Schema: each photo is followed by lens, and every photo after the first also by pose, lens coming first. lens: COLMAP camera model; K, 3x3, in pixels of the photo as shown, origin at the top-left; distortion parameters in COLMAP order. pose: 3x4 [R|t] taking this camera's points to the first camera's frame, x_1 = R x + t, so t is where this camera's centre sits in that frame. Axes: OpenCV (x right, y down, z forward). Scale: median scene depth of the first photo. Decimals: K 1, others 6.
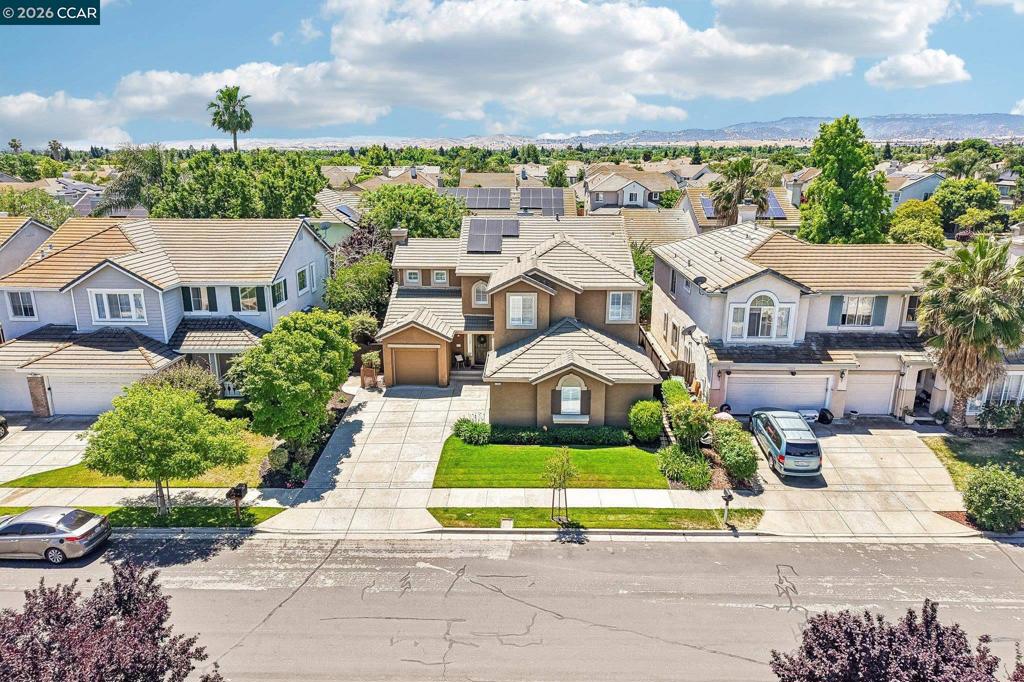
lens RADIAL K [[682.8, 0, 512.0], [0, 682.8, 341.0], [0, 0, 1]] dist [0.038288, -0.041610]
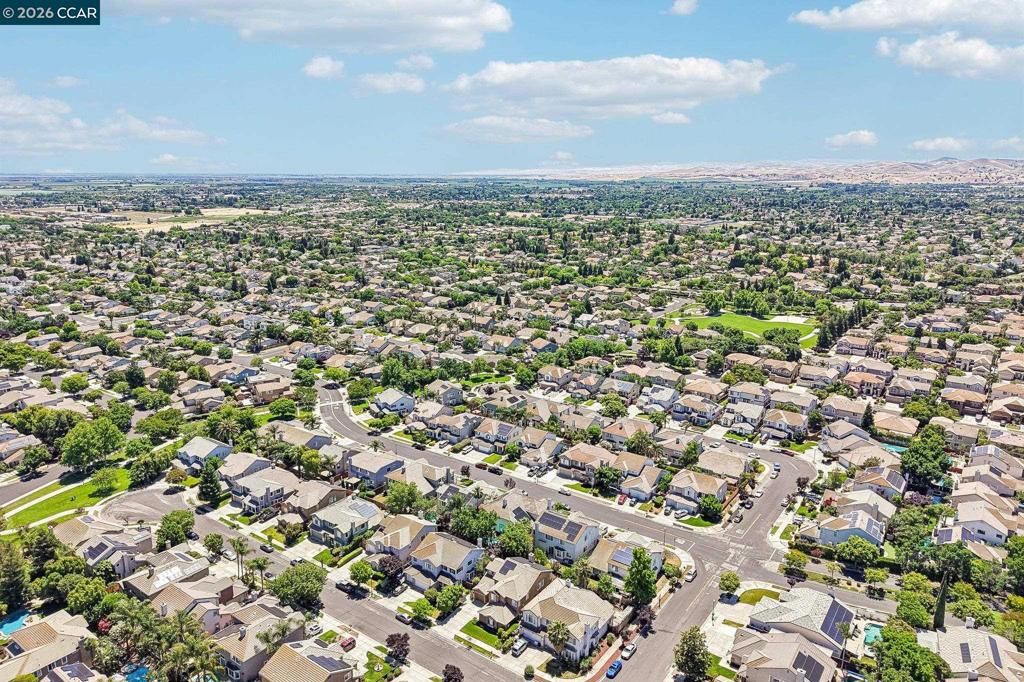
lens RADIAL K [[688.1, 0, 507.2], [0, 688.1, 314.2], [0, 0, 1]] dist [0.131133, -0.254174]
pose [[0.818570, 0.118034, -0.562148, 2.653661], [-0.160005, 0.986779, -0.025798, -1.920908], [0.551671, 0.111064, 0.826634, -3.237611]]
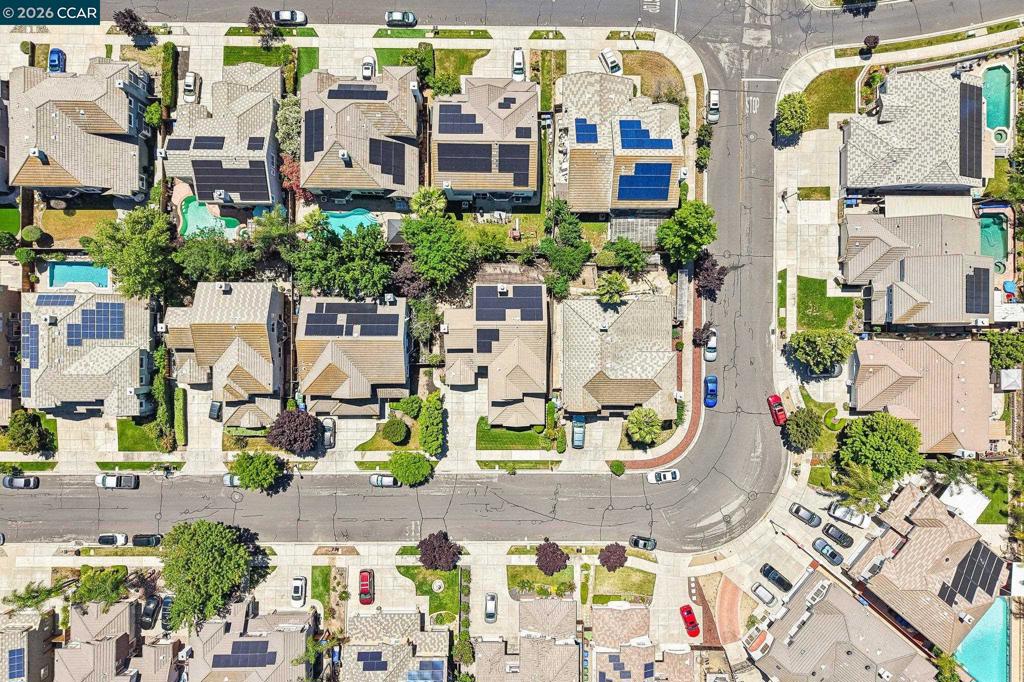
lens RADIAL K [[678.6, 0, 512.0], [0, 678.6, 341.0], [0, 0, 1]] dist [0.080163, -0.126517]
pose [[0.999480, -0.018447, 0.026443, -0.008299], [-0.020489, 0.269831, 0.962690, -2.932426], [-0.024894, -0.962731, 0.269312, 0.496075]]
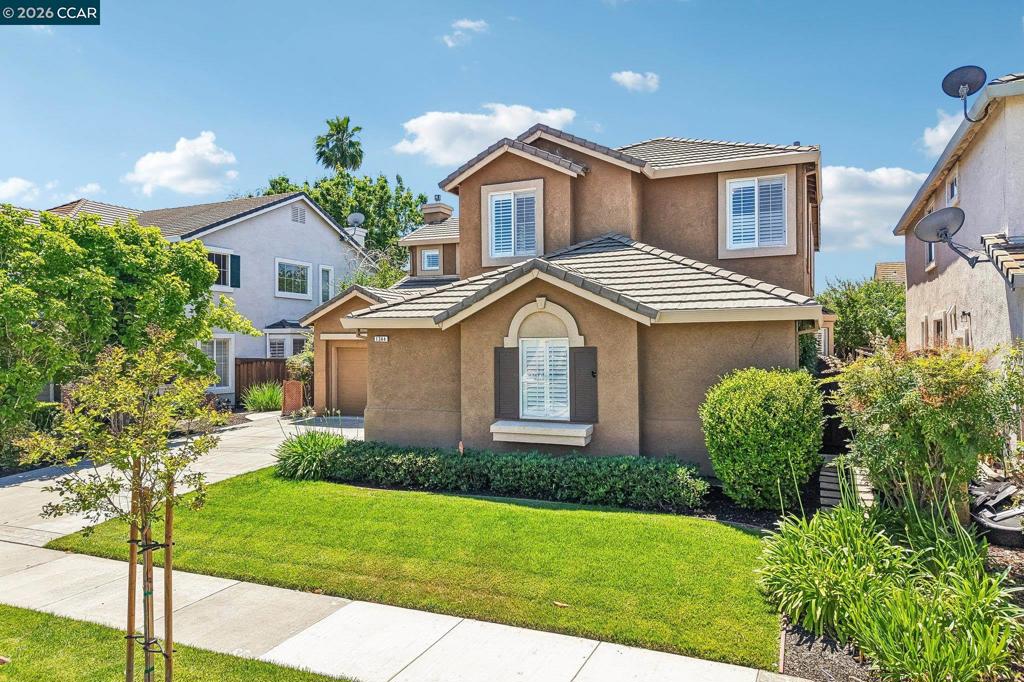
lens RADIAL K [[685.5, 0, 512.0], [0, 685.5, 341.0], [0, 0, 1]] dist [-0.000355, -0.042859]
pose [[0.918115, -0.010592, -0.396172, 0.203361], [-0.096560, 0.963539, -0.249536, 0.152070], [0.384371, 0.267357, 0.883617, 0.648566]]
